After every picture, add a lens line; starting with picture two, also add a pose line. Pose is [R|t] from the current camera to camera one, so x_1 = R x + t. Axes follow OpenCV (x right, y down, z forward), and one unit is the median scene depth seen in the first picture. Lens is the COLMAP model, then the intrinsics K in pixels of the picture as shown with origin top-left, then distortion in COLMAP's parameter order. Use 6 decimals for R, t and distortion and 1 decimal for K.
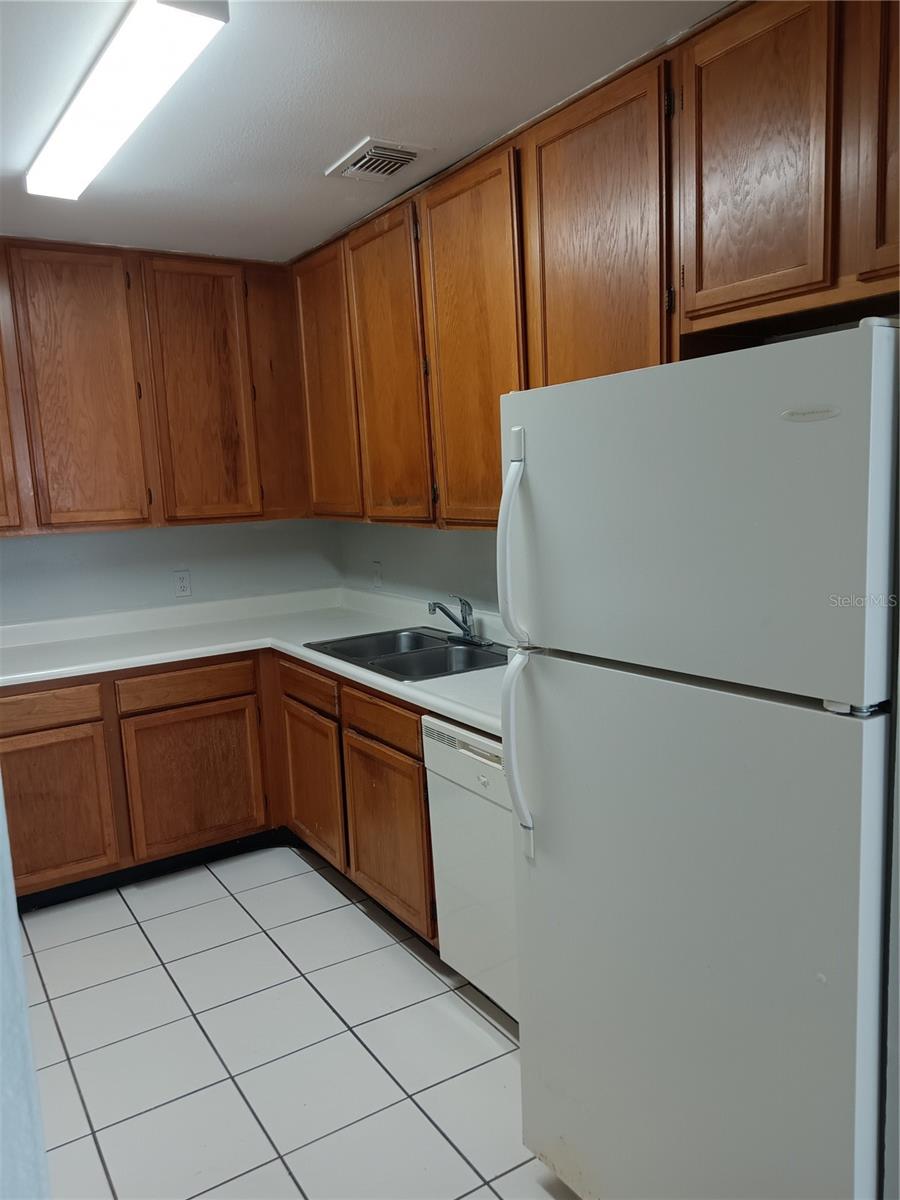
lens RADIAL K [[886.4, 0, 450.9], [0, 886.4, 606.3], [0, 0, 1]] dist [0.040127, -0.039244]
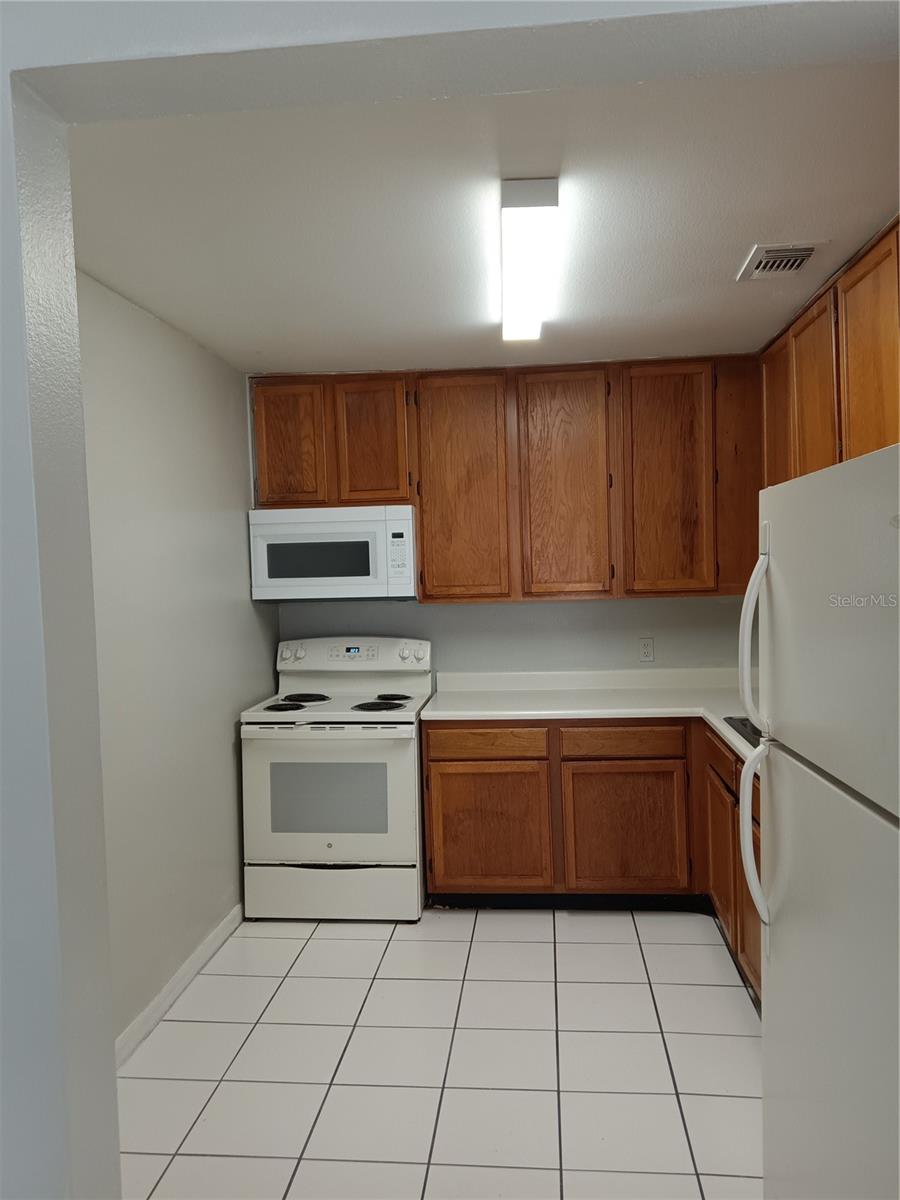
lens RADIAL K [[886.4, 0, 457.3], [0, 886.4, 601.9], [0, 0, 1]] dist [0.040127, -0.039244]
pose [[0.782051, 0.044085, -0.621653, 0.227257], [-0.092219, 0.994700, -0.045473, -0.015083], [0.616353, 0.092891, 0.781972, -0.010462]]
